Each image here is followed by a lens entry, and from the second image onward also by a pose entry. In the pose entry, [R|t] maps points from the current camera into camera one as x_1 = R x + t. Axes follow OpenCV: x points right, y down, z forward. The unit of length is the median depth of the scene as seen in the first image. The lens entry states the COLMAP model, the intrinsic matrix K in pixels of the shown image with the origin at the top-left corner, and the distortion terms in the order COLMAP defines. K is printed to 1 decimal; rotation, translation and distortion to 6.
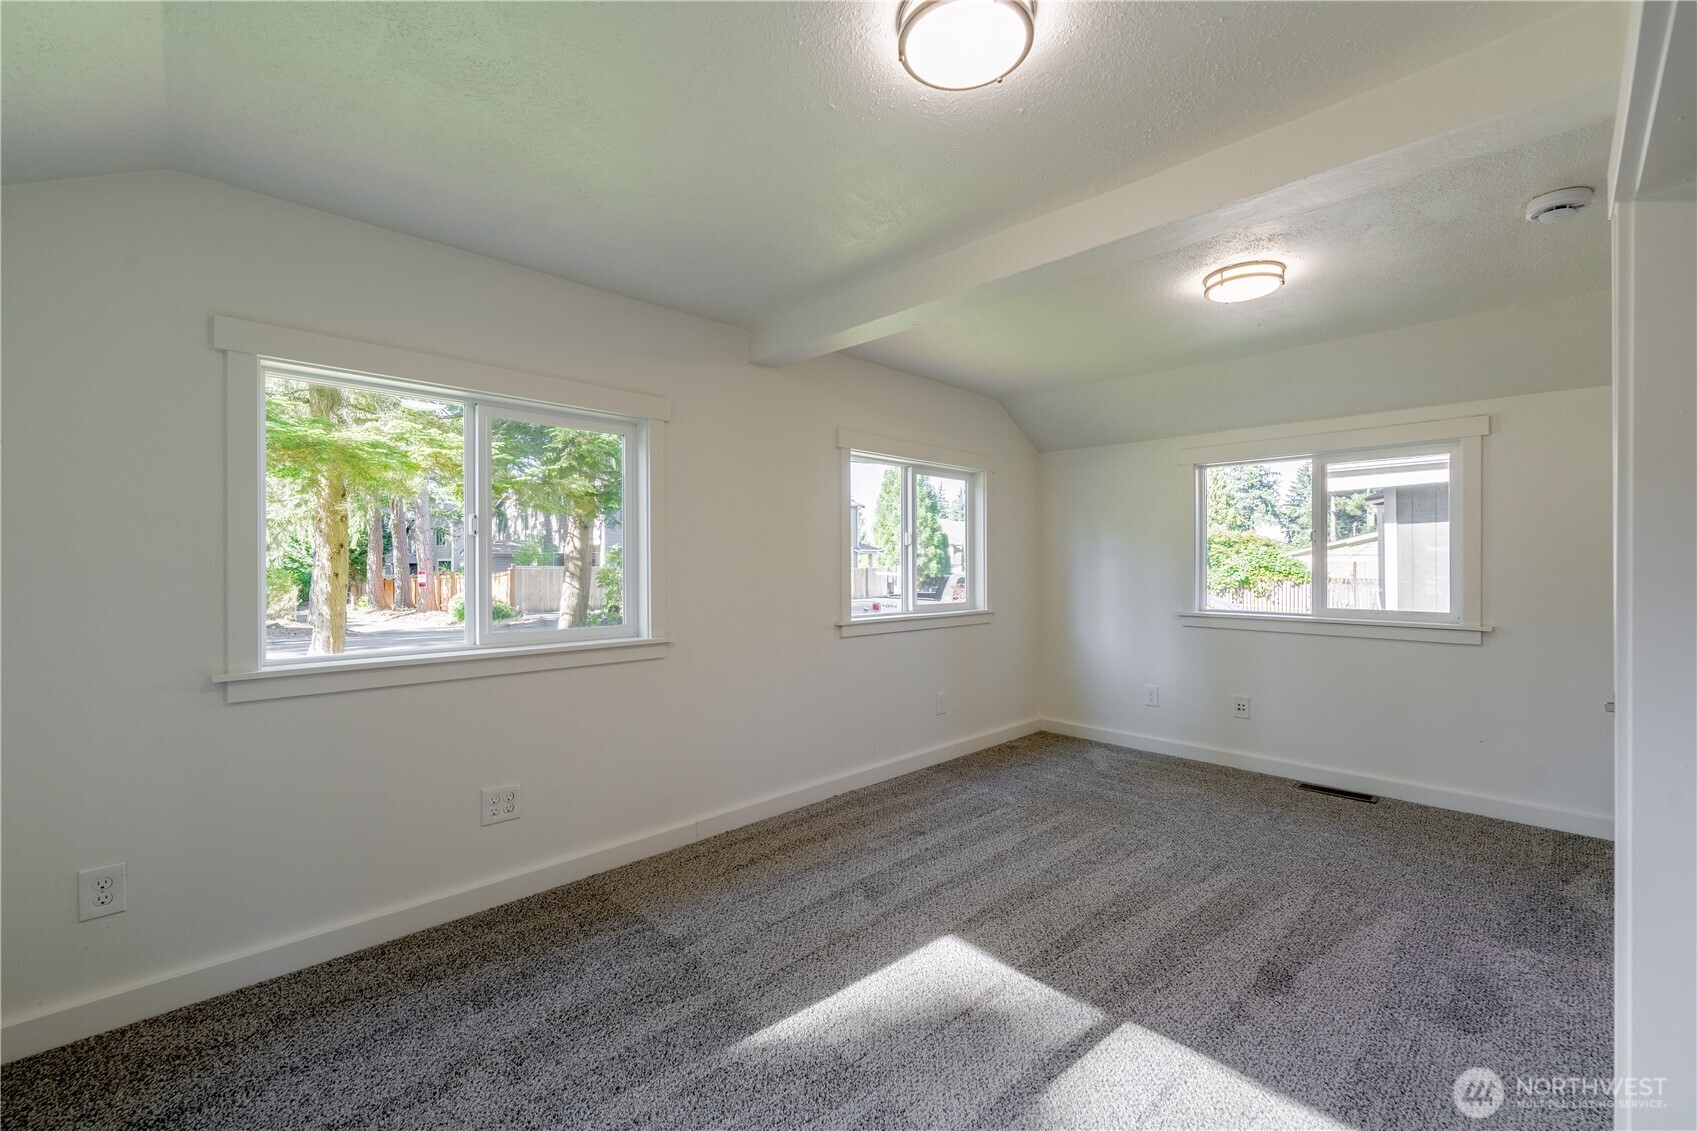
lens RADIAL K [[684.3, 0, 850.1], [0, 684.3, 566.3], [0, 0, 1]] dist [0.001469, -0.002255]
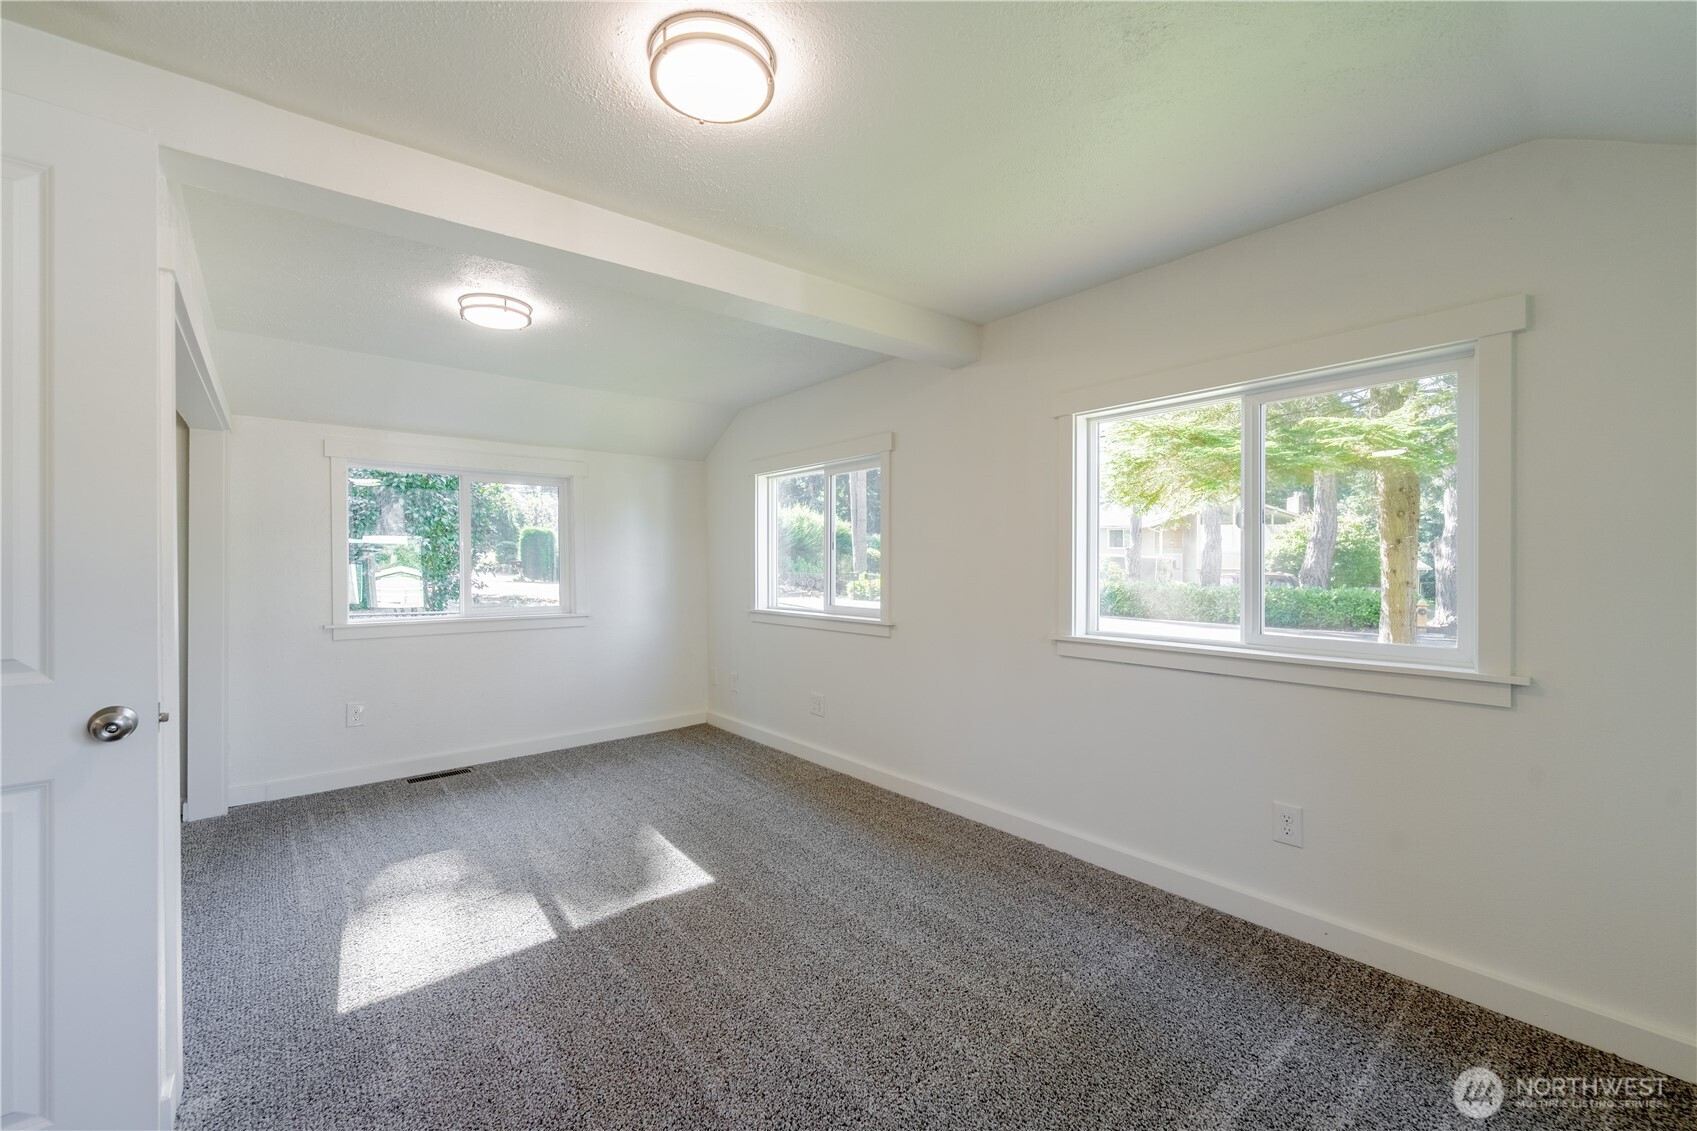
lens RADIAL K [[684.3, 0, 850.0], [0, 684.3, 565.0], [0, 0, 1]] dist [0.001469, -0.002255]
pose [[-0.078964, 0.003538, -0.996871, 1.127350], [0.002465, 0.999991, 0.003354, -0.004784], [0.996874, -0.002193, -0.078972, 1.158590]]
